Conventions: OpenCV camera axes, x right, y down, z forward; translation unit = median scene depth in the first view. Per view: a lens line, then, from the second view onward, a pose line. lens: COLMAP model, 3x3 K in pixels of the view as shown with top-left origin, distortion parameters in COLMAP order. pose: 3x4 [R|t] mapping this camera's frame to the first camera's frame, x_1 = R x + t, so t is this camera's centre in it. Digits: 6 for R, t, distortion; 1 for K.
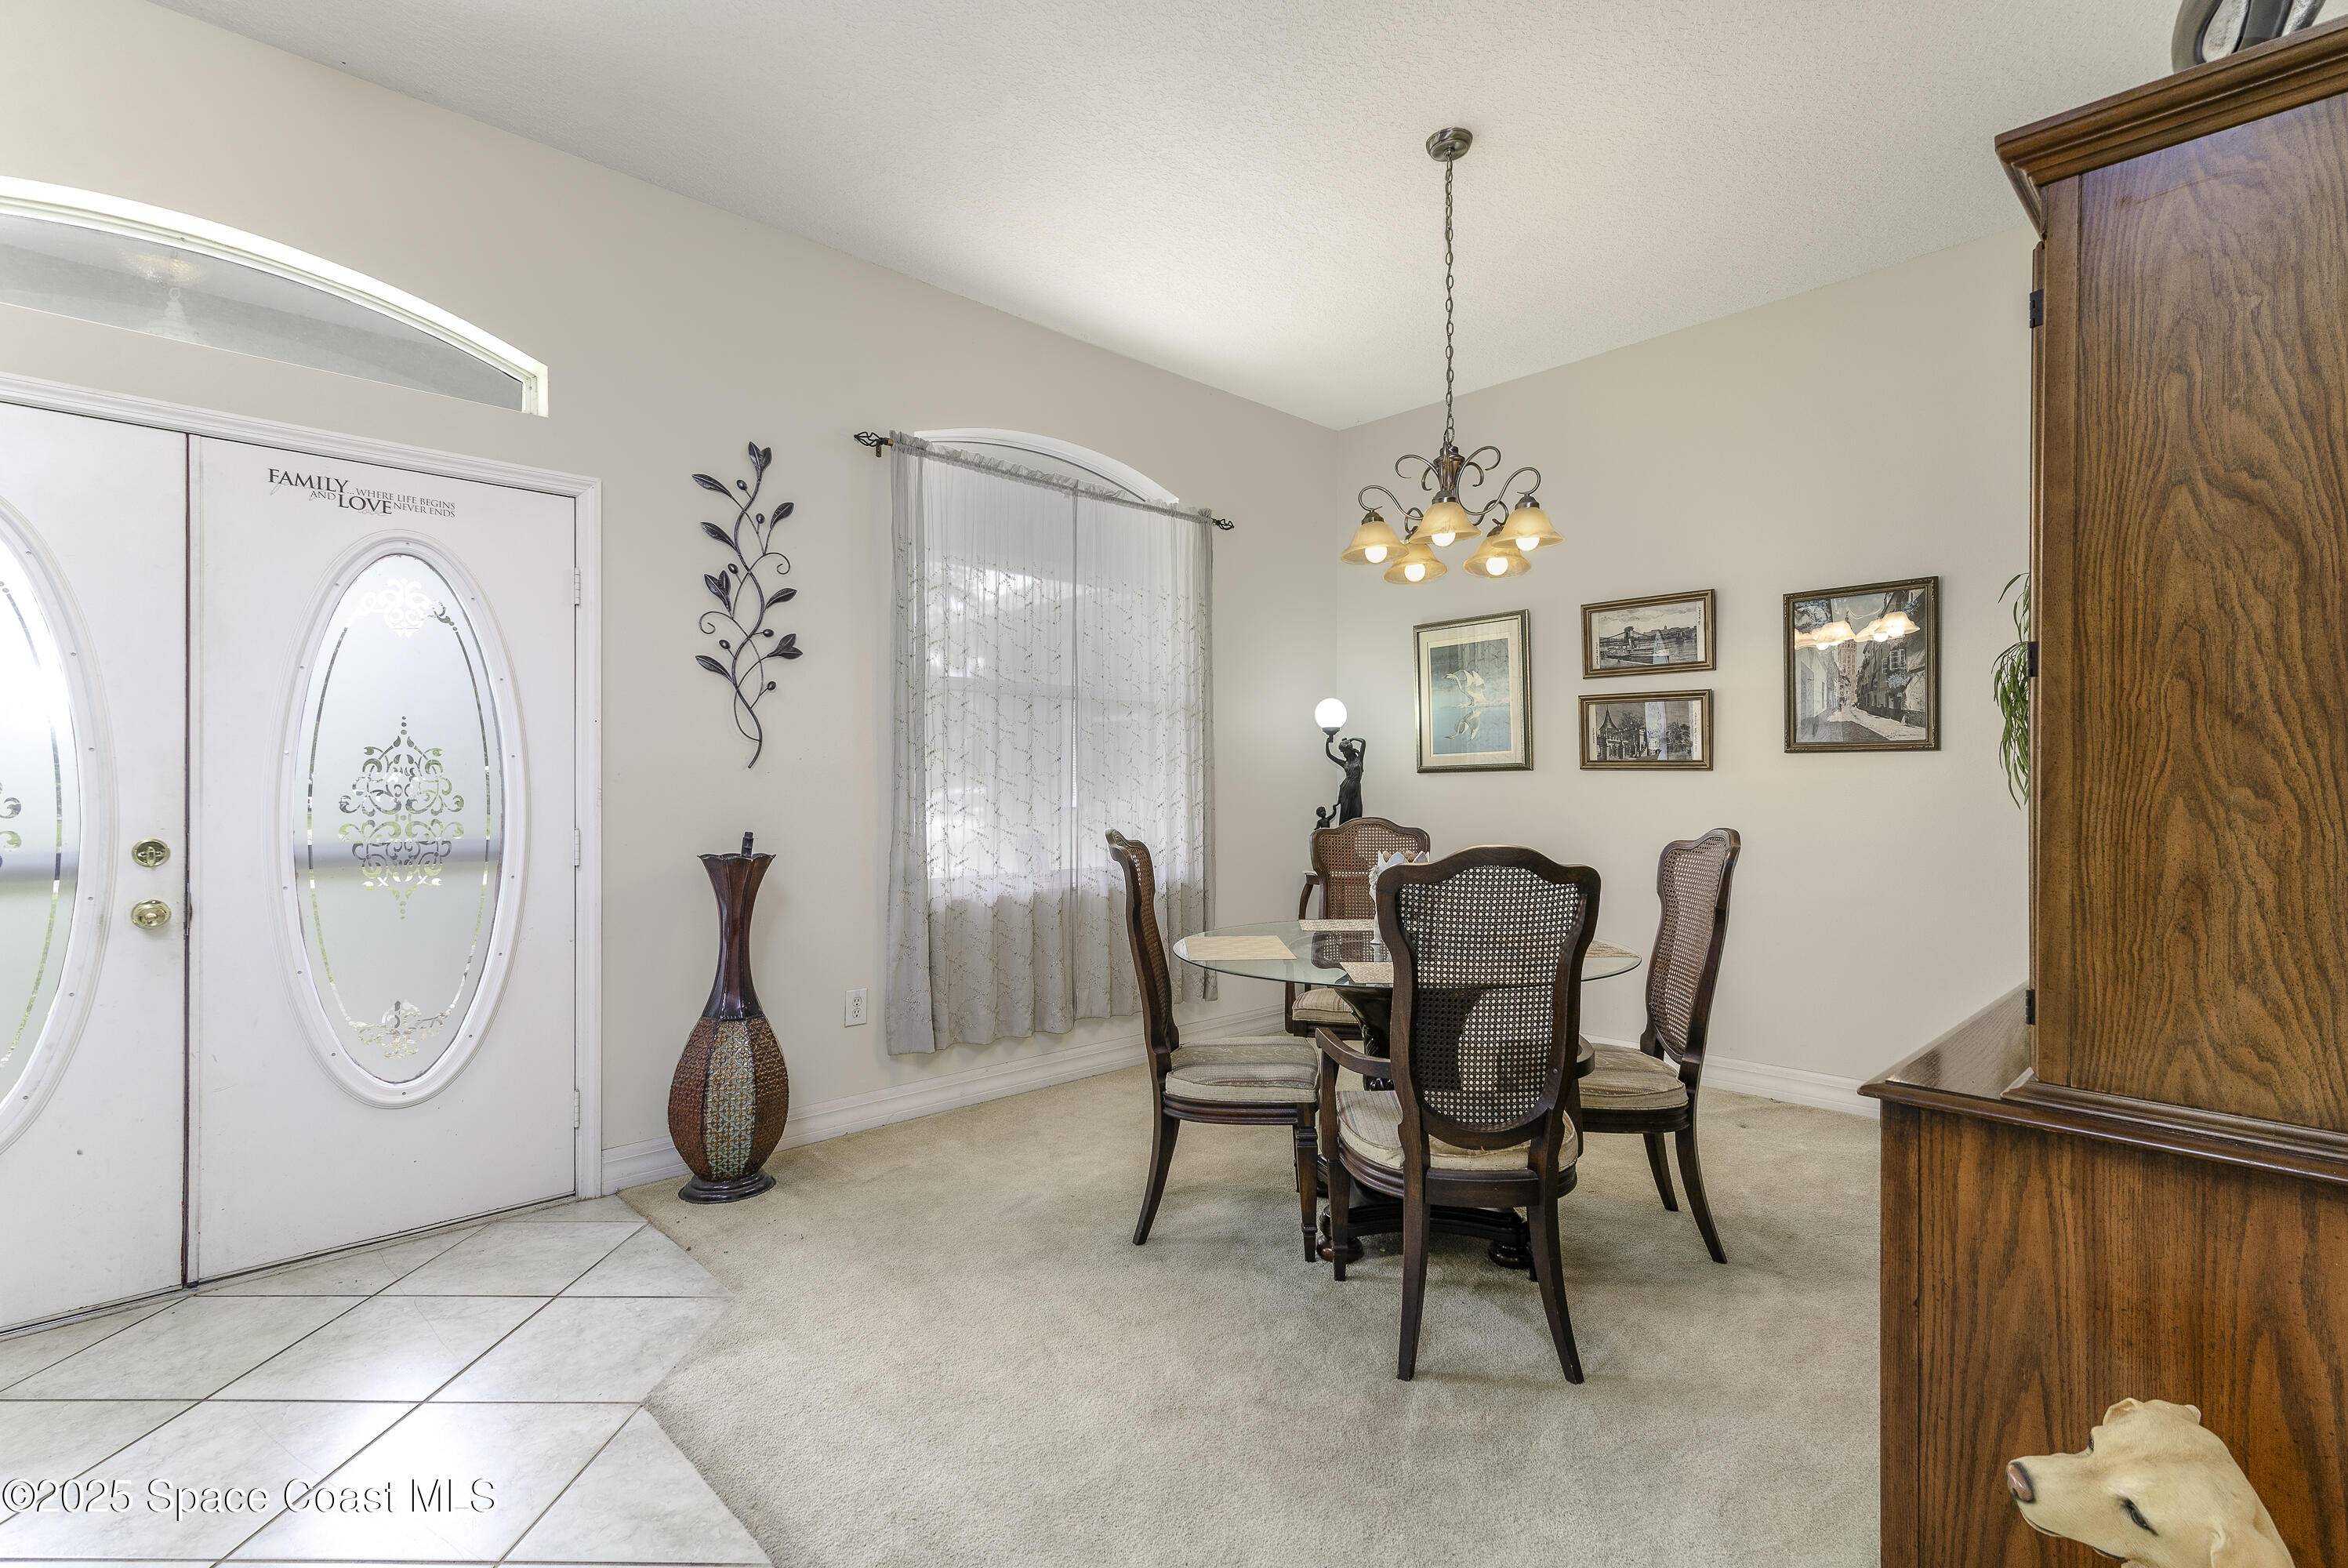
lens RADIAL K [[1090.4, 0, 1172.1], [0, 1090.4, 789.0], [0, 0, 1]] dist [0.001253, 0.015046]
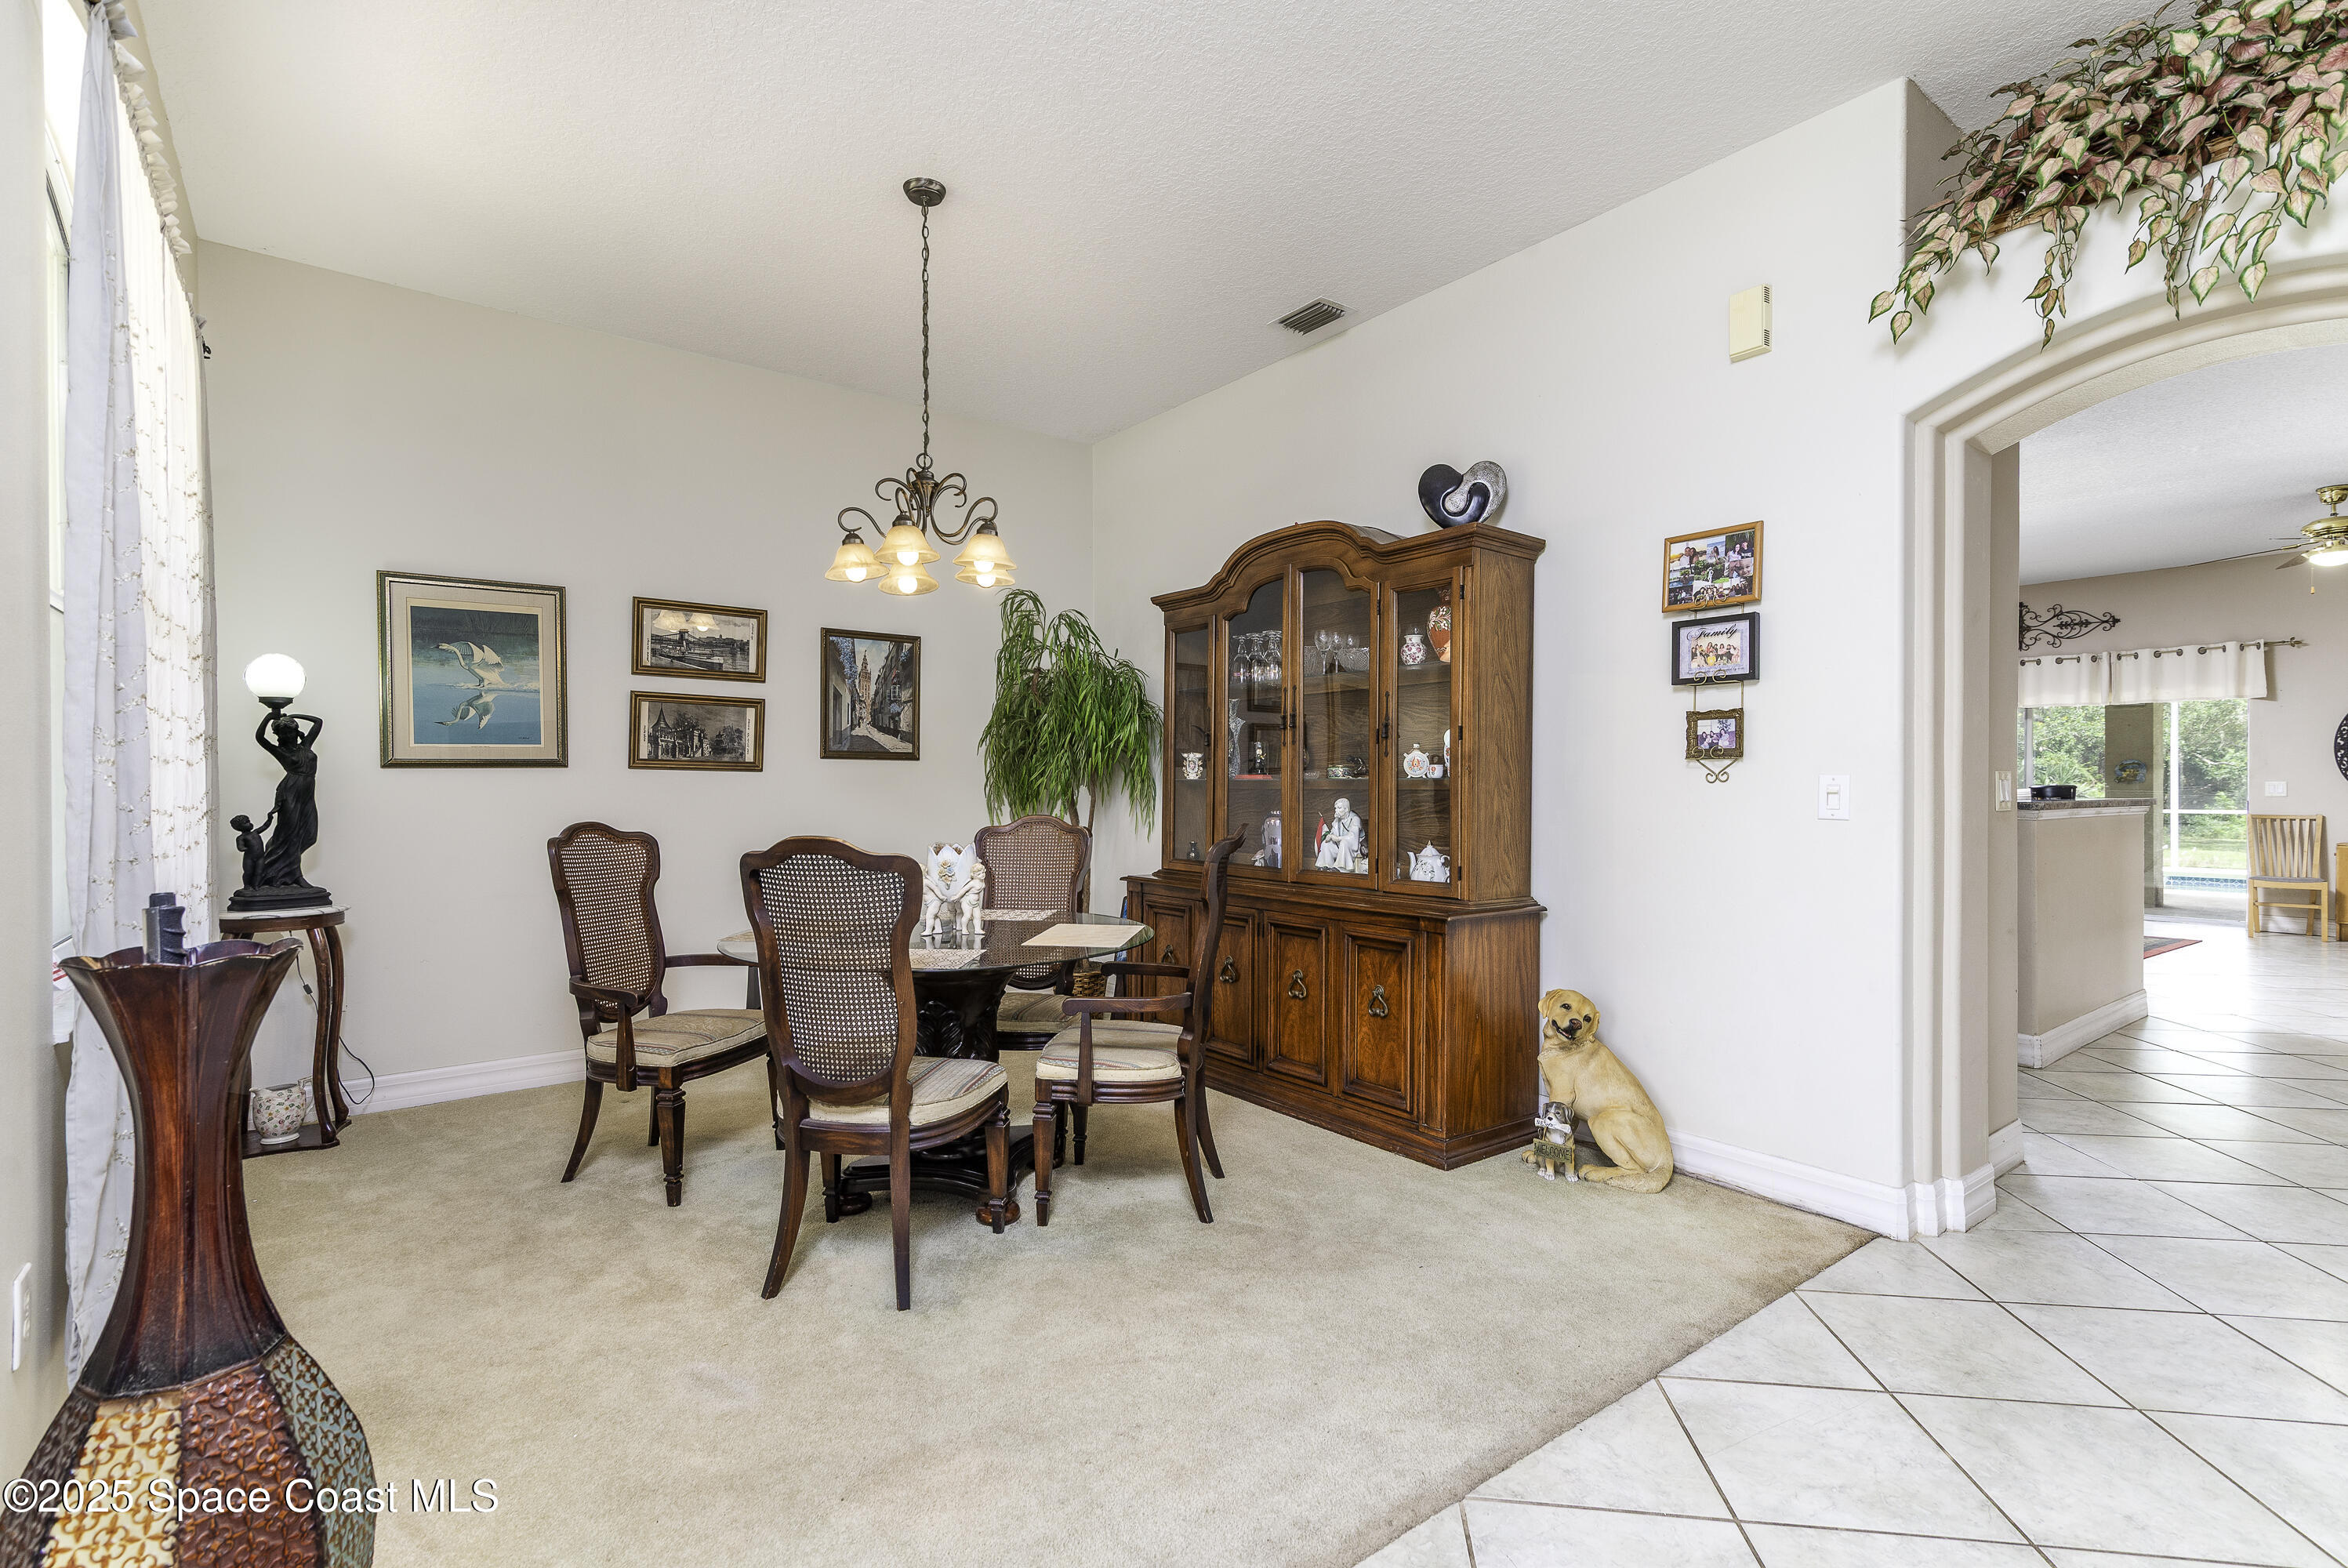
lens RADIAL K [[1076.0, 0, 1185.0], [0, 1076.0, 791.2], [0, 0, 1]] dist [0.007558, -0.000009]
pose [[0.108827, -0.002270, 0.994058, -0.682860], [0.002496, 0.999995, 0.002011, 0.002601], [-0.994058, 0.002262, 0.108832, 0.546752]]
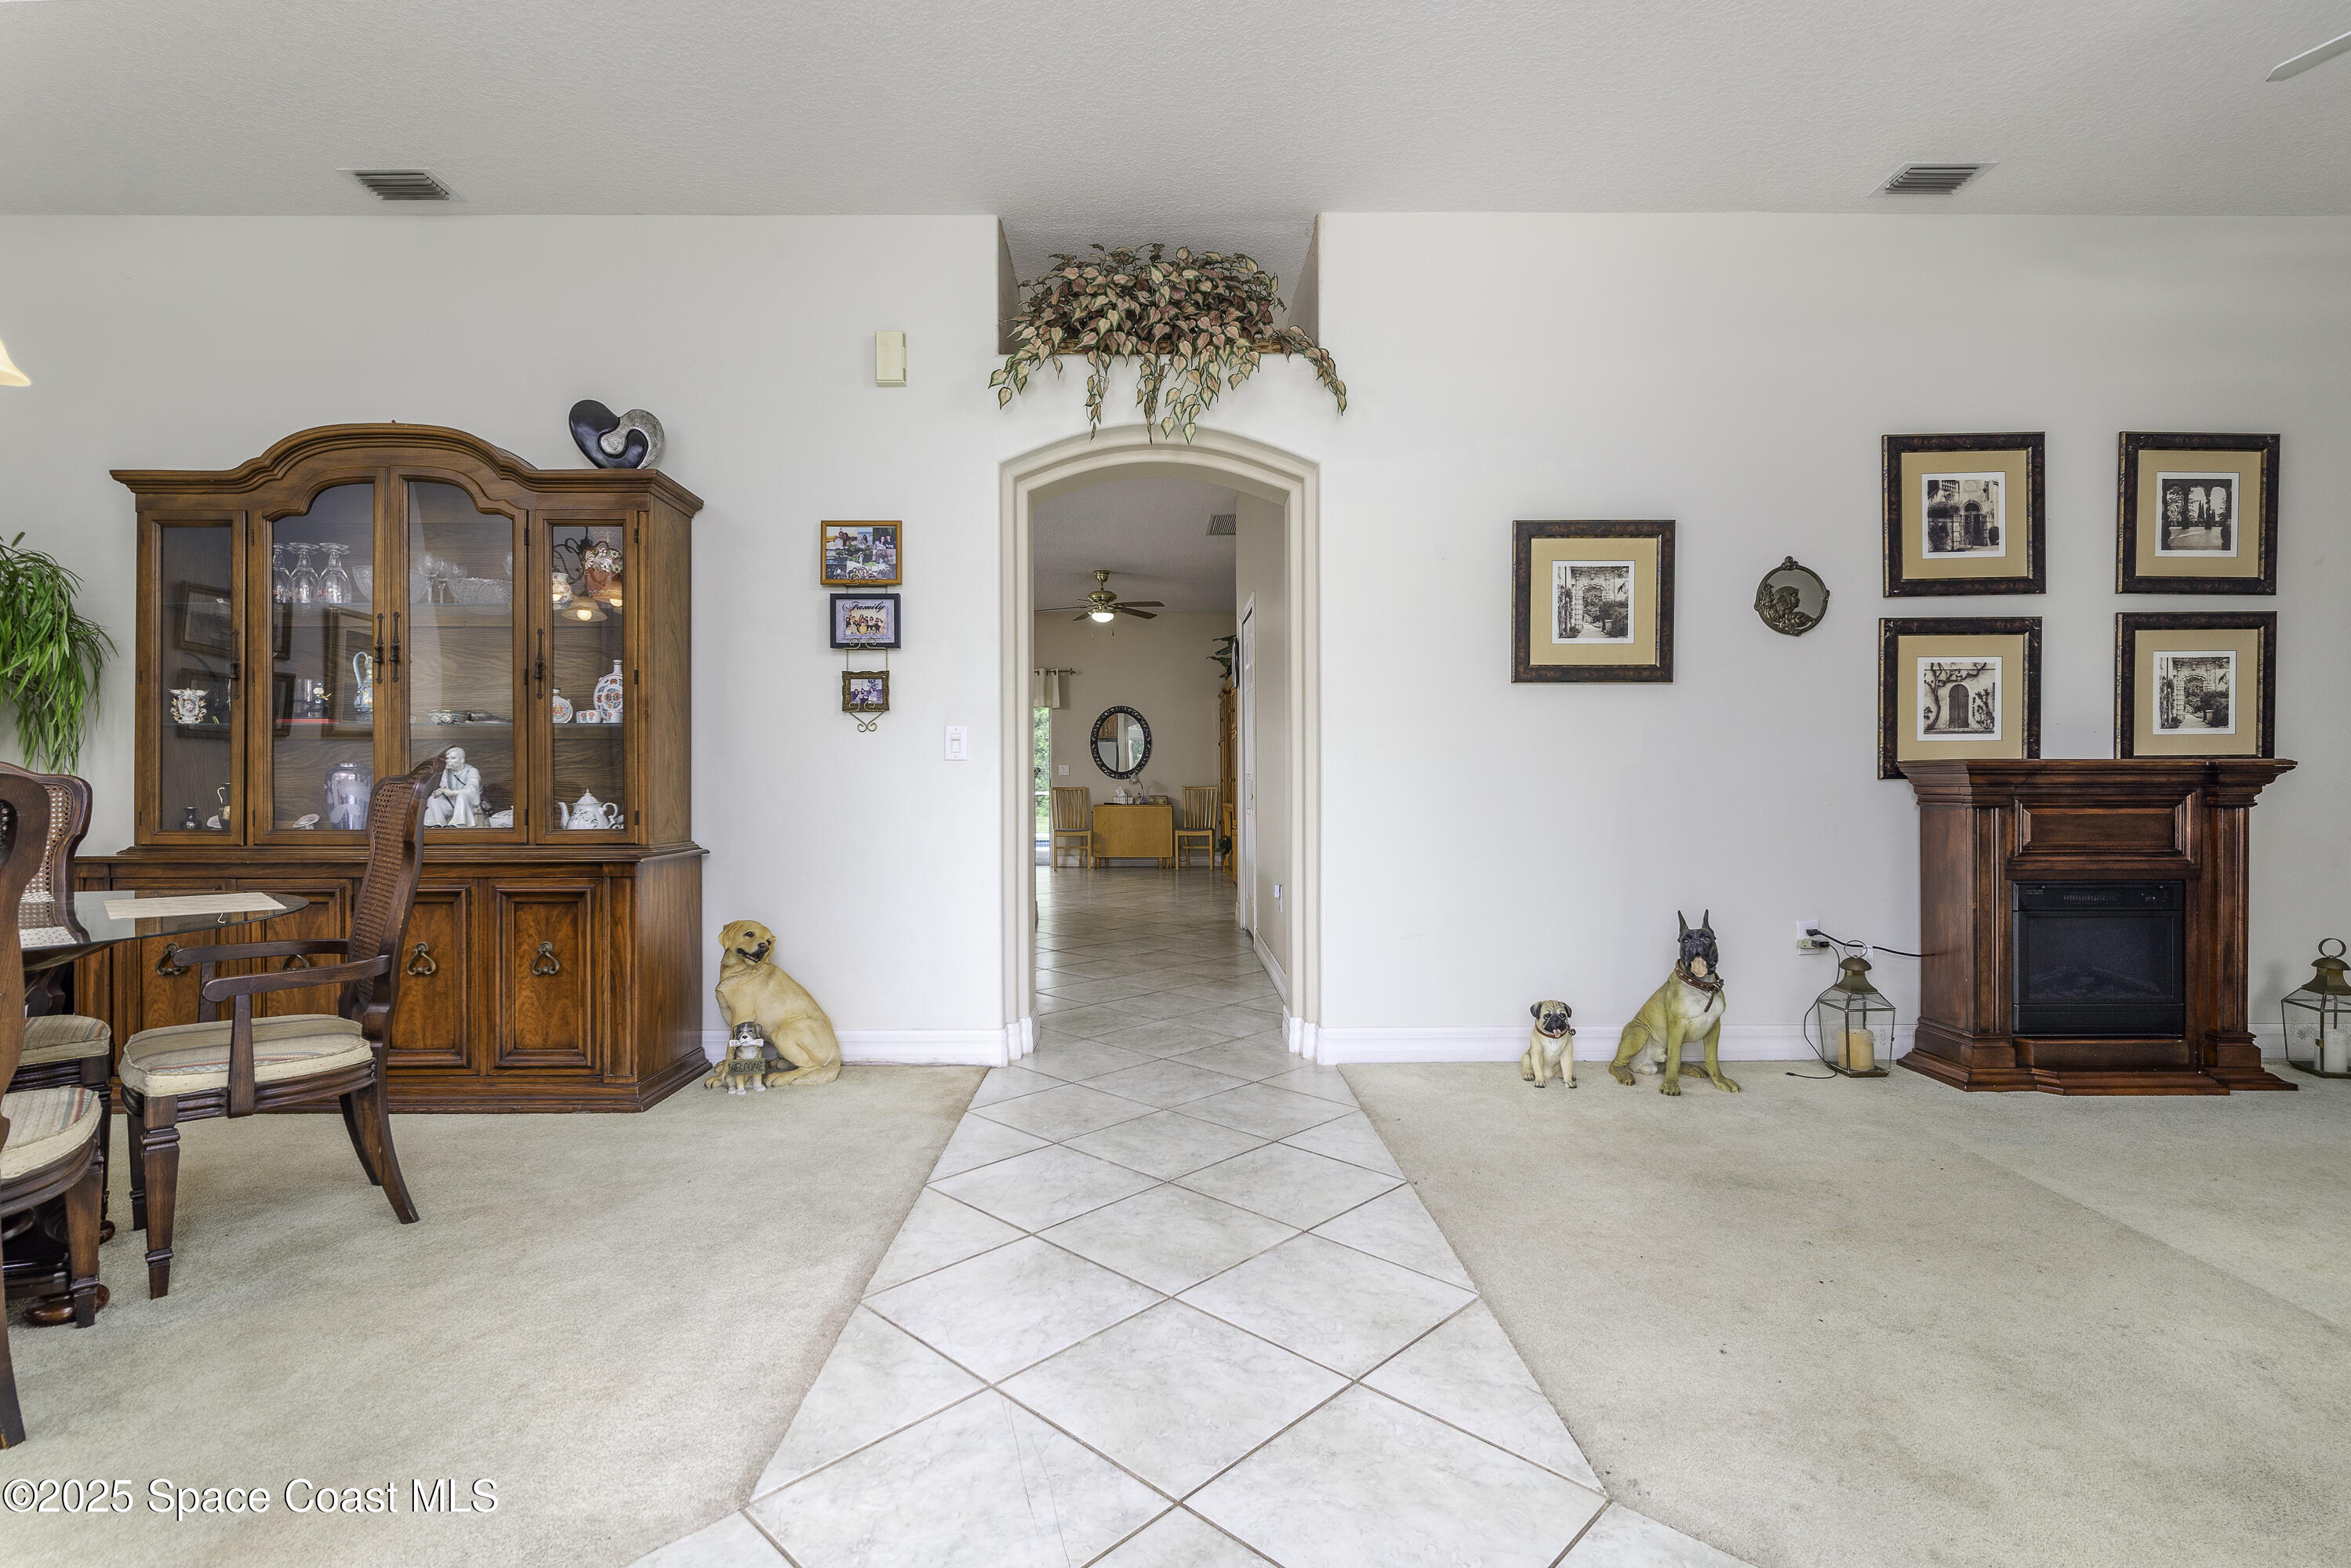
lens RADIAL K [[1085.0, 0, 1146.9], [0, 1085.0, 785.4], [0, 0, 1]] dist [-0.003270, -0.001097]
pose [[-0.718157, 0.000960, 0.695880, -0.697190], [0.006029, 0.999970, 0.004843, 0.047873], [-0.695855, 0.007673, -0.718142, 0.786277]]
